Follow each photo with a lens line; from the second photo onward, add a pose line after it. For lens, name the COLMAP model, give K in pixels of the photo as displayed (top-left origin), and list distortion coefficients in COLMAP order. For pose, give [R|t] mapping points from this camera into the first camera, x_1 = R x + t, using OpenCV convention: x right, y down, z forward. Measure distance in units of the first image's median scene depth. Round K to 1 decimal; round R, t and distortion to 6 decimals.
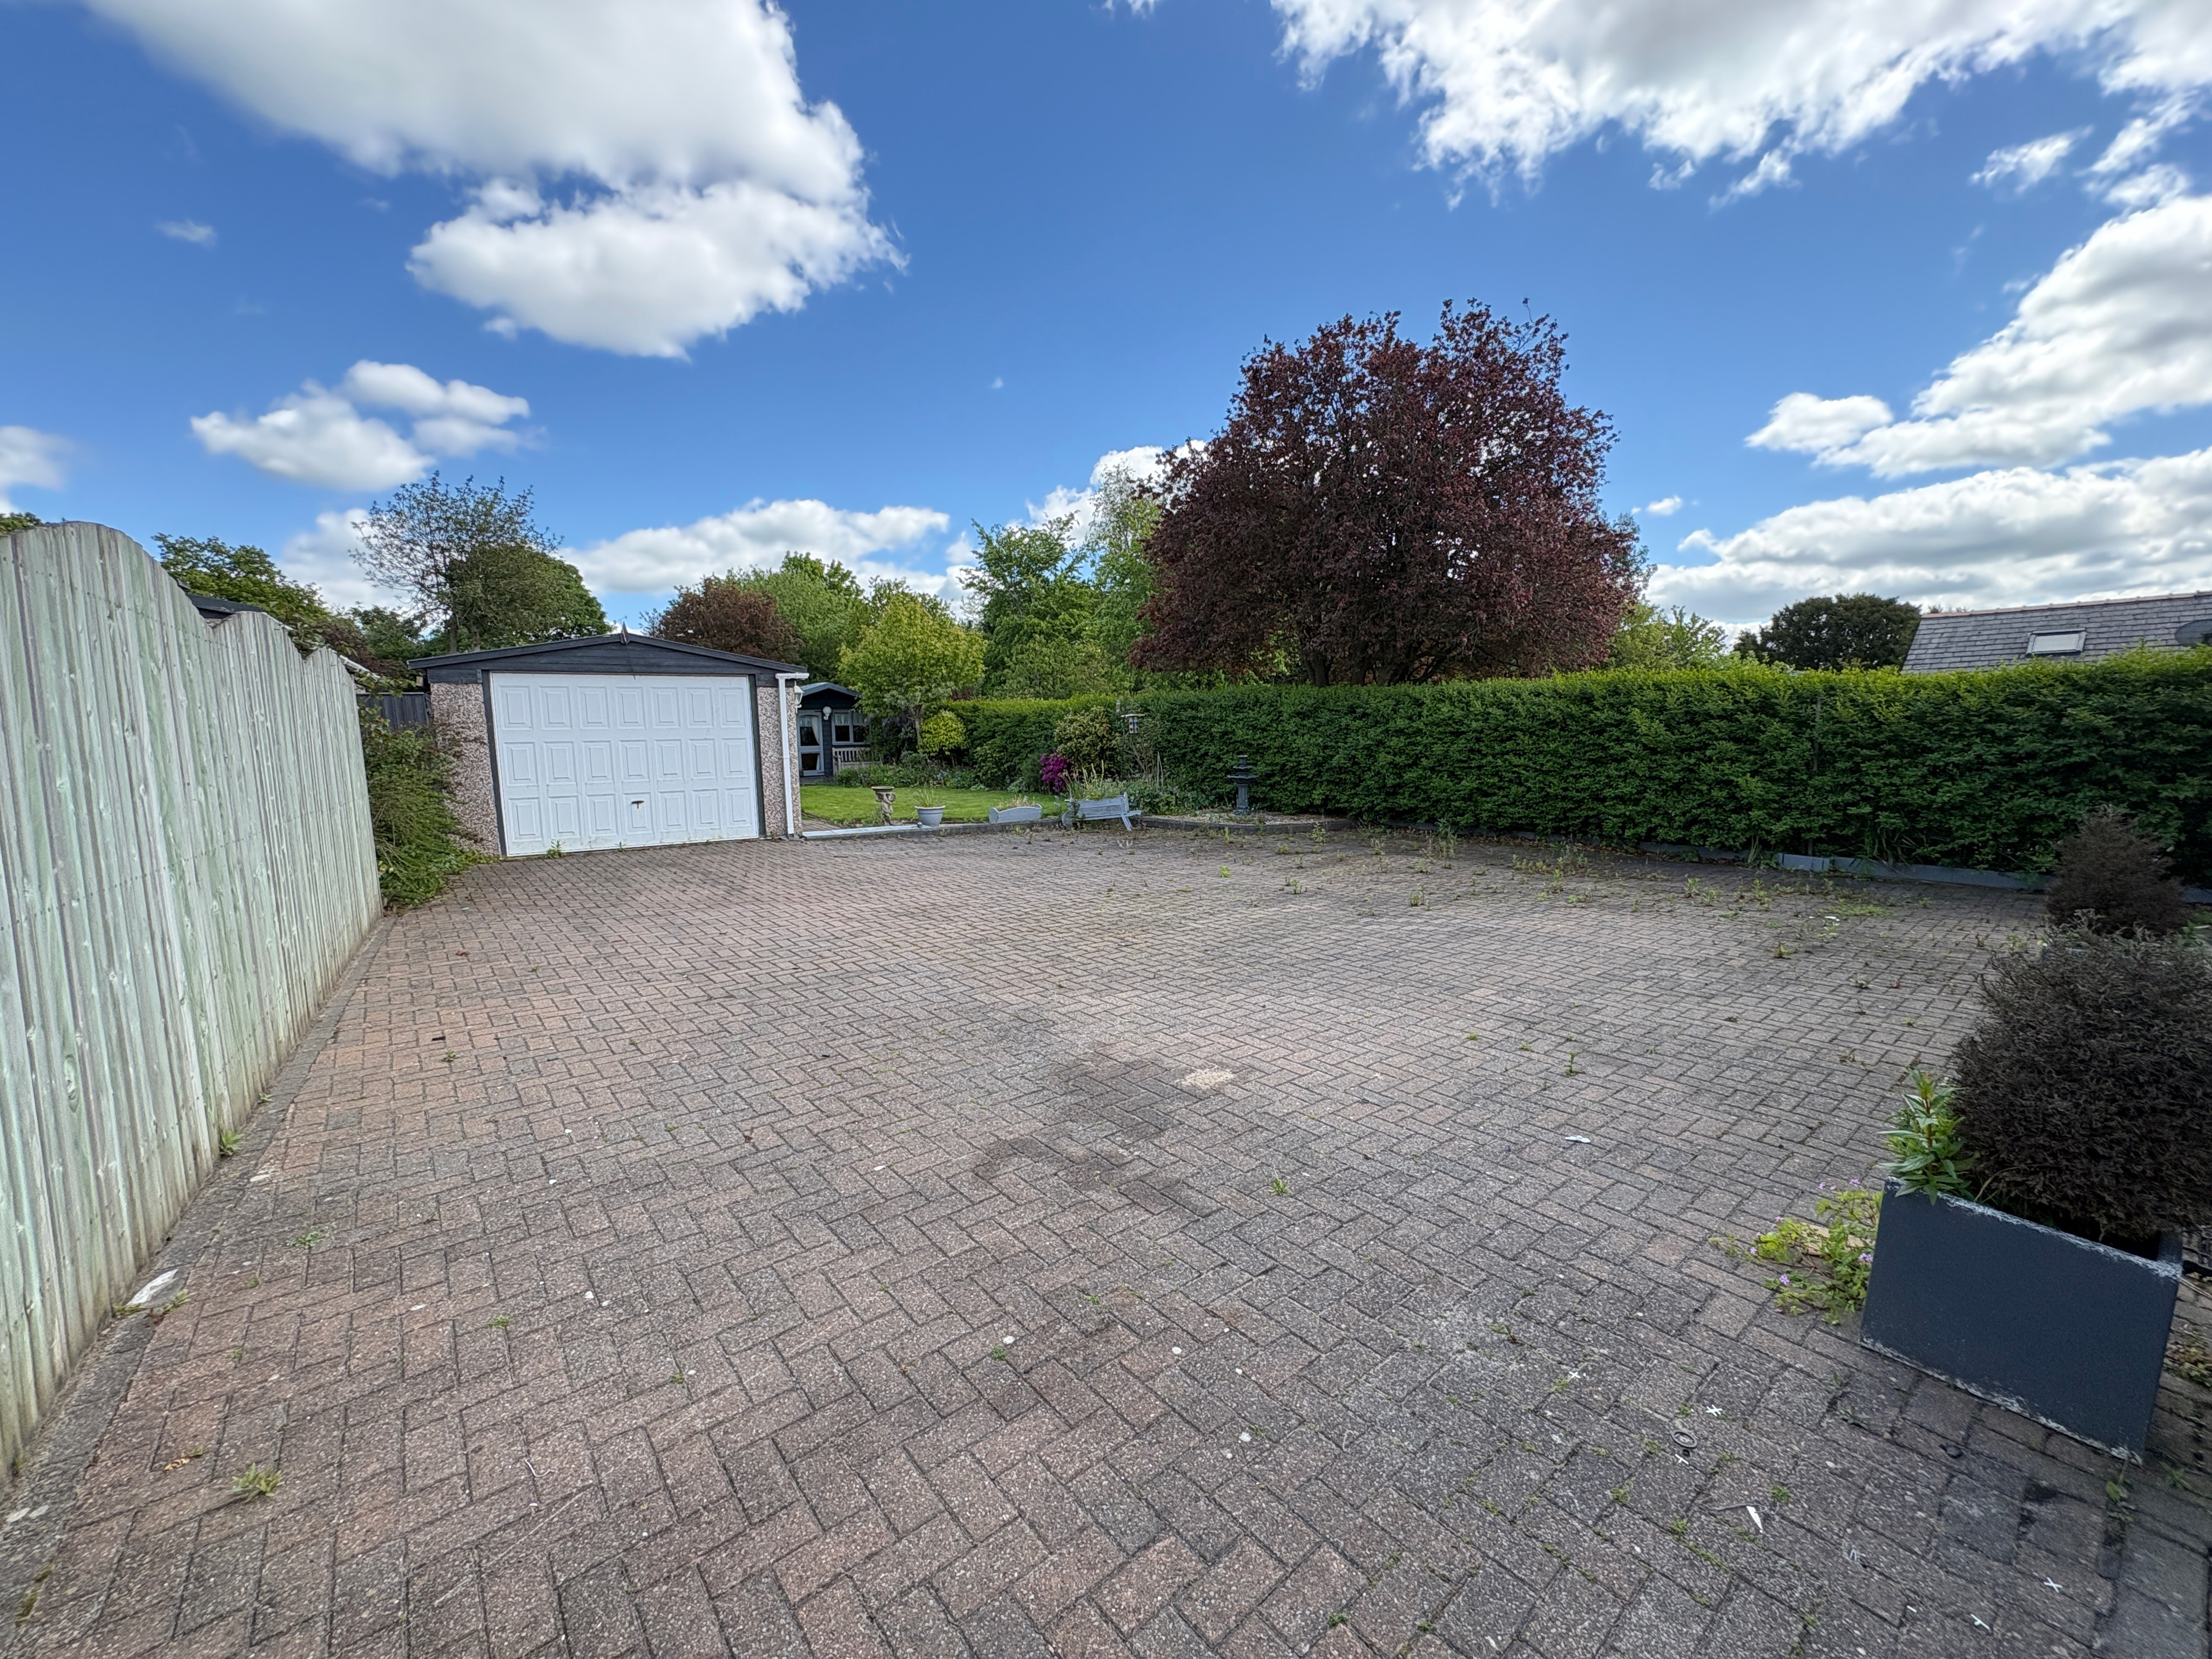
lens RADIAL K [[877.0, 0, 1106.0], [0, 877.0, 829.5], [0, 0, 1]] dist [-0.001843, 0.000215]
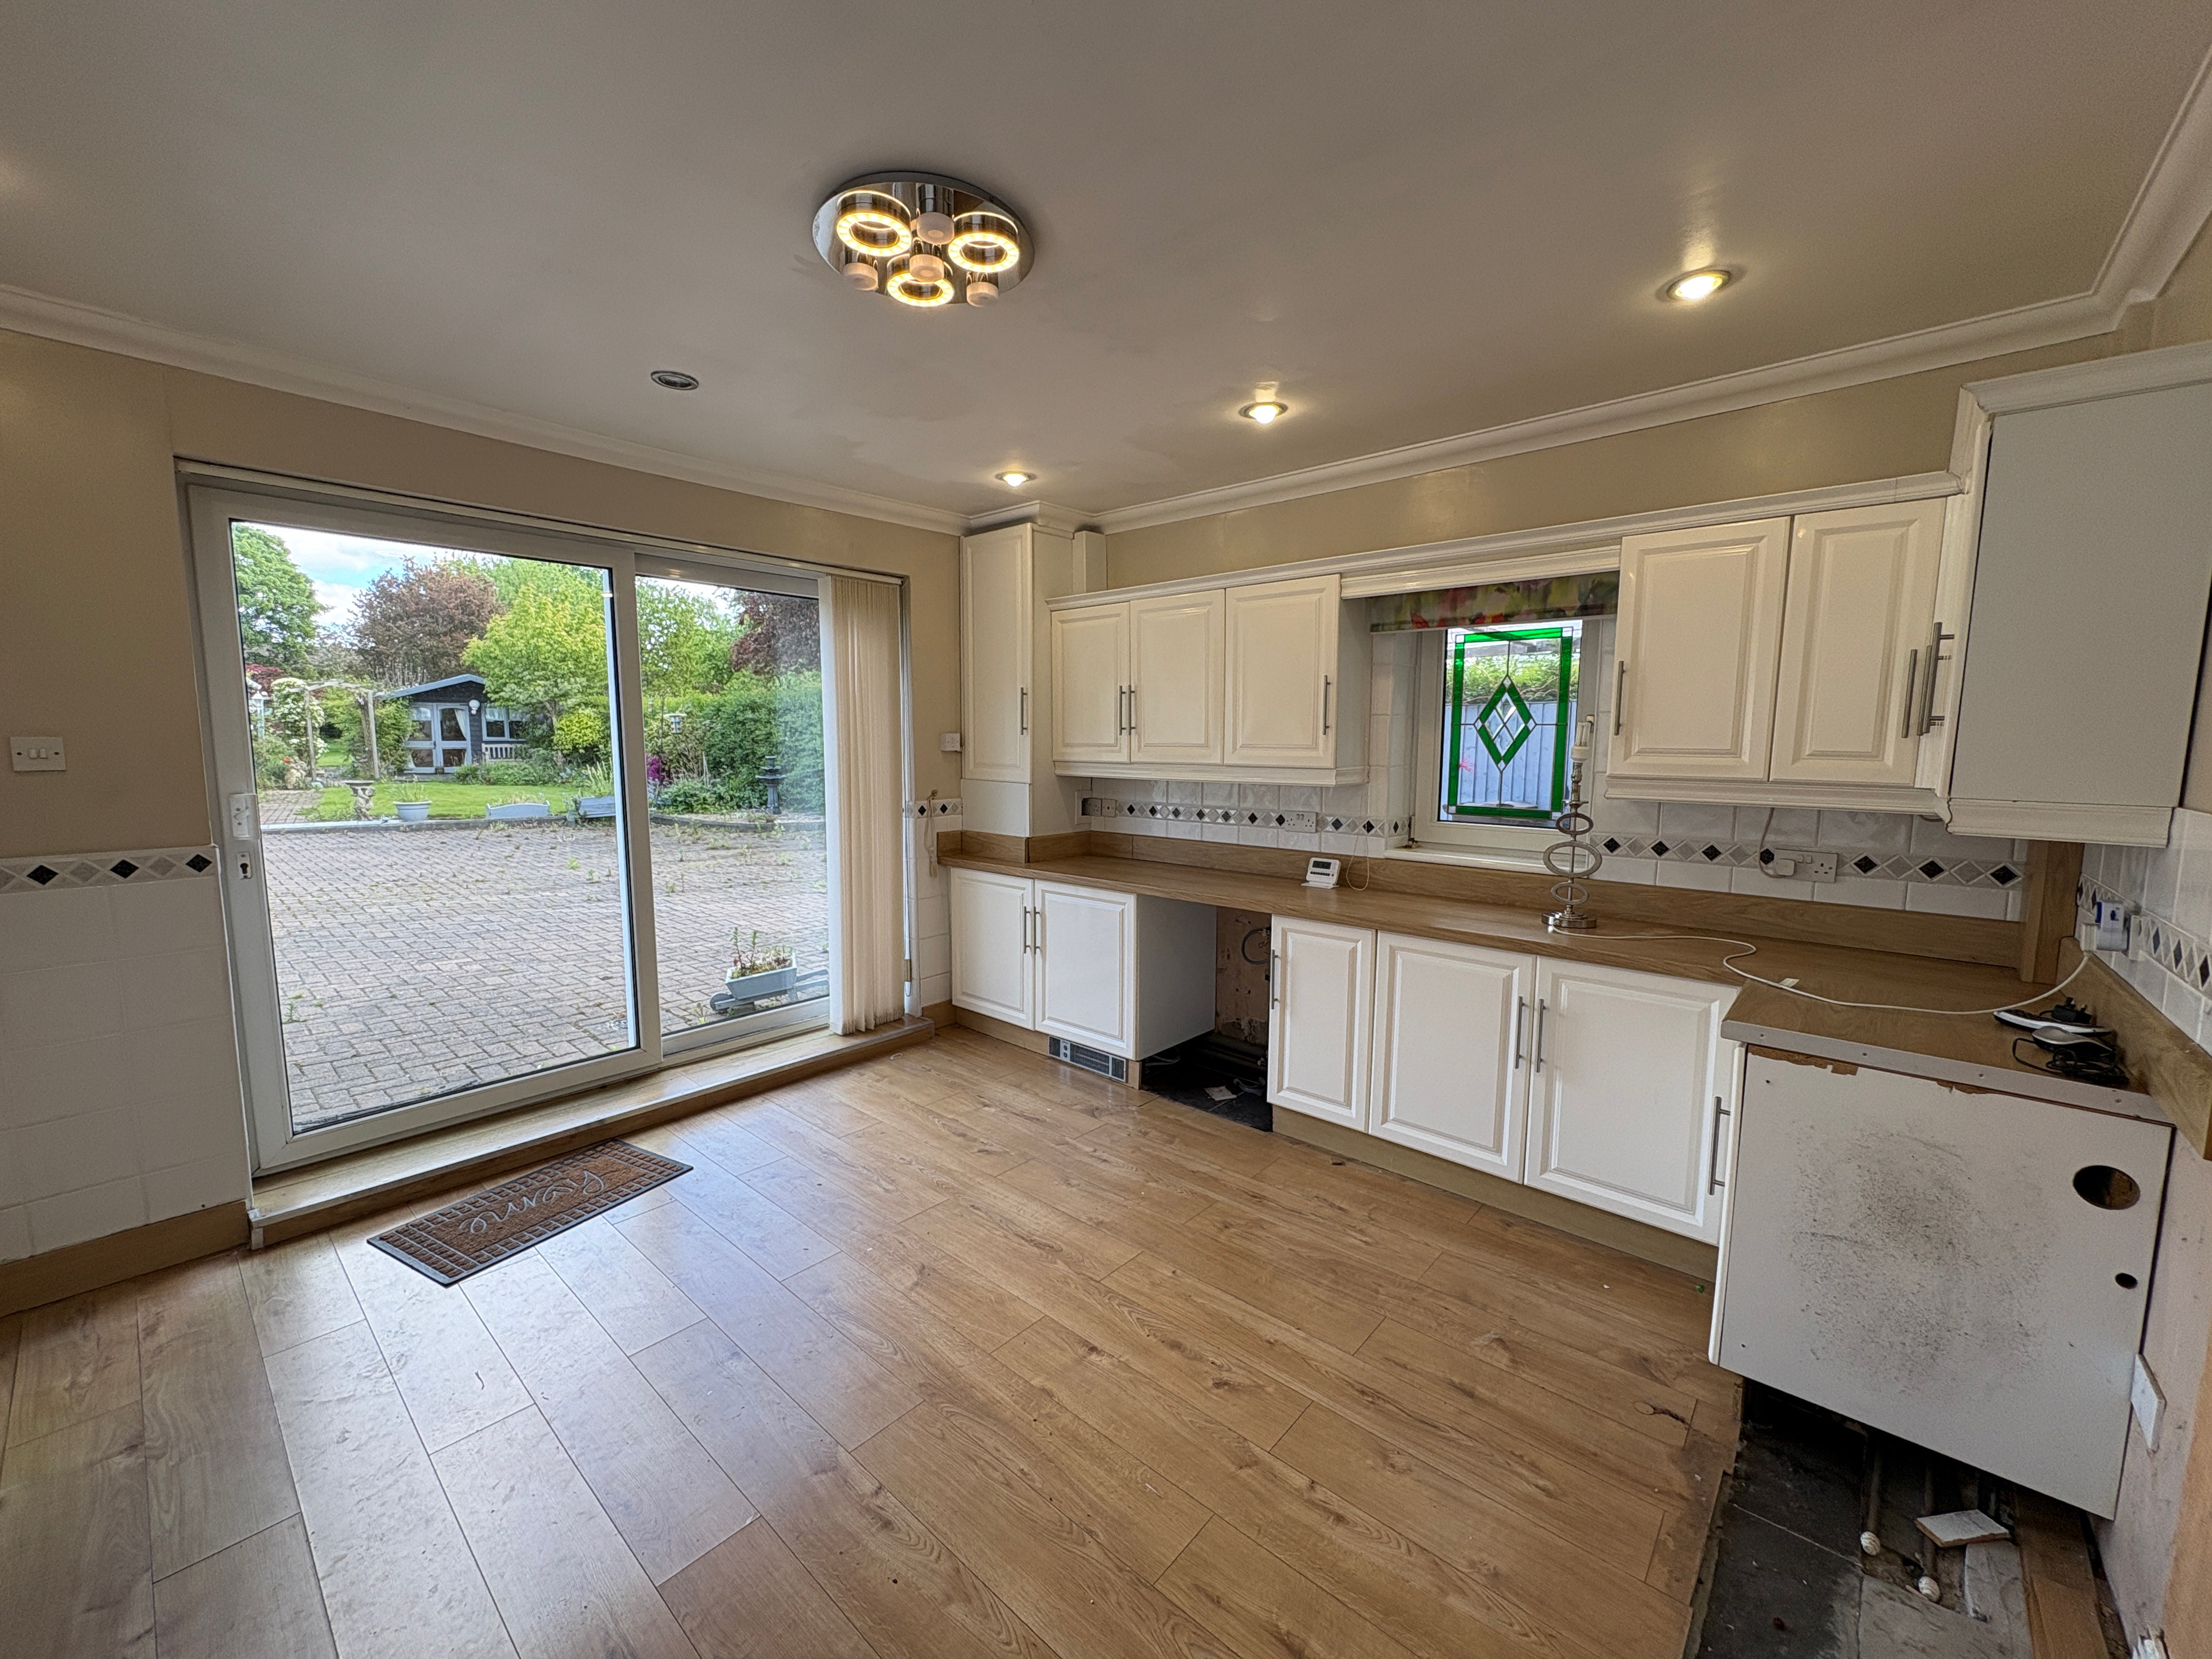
lens RADIAL K [[872.5, 0, 1106.0], [0, 872.5, 829.5], [0, 0, 1]] dist [-0.001463, -0.000045]
pose [[0.986385, 0.011893, 0.164023, 0.205792], [-0.009976, 0.999872, -0.012506, 0.005018], [-0.164151, 0.010700, 0.986377, -0.042842]]
